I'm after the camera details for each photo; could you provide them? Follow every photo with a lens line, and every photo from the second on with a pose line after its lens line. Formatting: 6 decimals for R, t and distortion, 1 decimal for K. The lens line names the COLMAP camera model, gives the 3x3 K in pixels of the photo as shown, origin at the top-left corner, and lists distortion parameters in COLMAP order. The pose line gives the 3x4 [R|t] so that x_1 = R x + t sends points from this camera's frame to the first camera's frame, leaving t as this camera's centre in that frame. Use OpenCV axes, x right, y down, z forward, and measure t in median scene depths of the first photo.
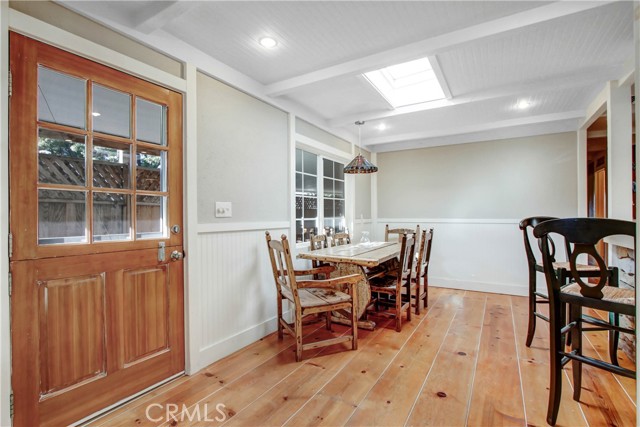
lens RADIAL K [[296.7, 0, 321.9], [0, 296.7, 215.5], [0, 0, 1]] dist [0.000726, 0.000092]
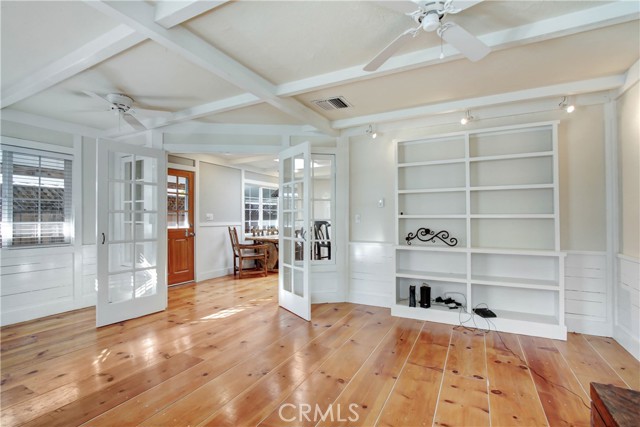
lens RADIAL K [[296.7, 0, 318.3], [0, 296.7, 213.5], [0, 0, 1]] dist [0.000726, 0.000092]
pose [[0.998605, -0.003181, 0.052707, 0.366464], [0.004285, 0.999773, -0.020858, 0.006136], [-0.052629, 0.021055, 0.998392, -1.259699]]
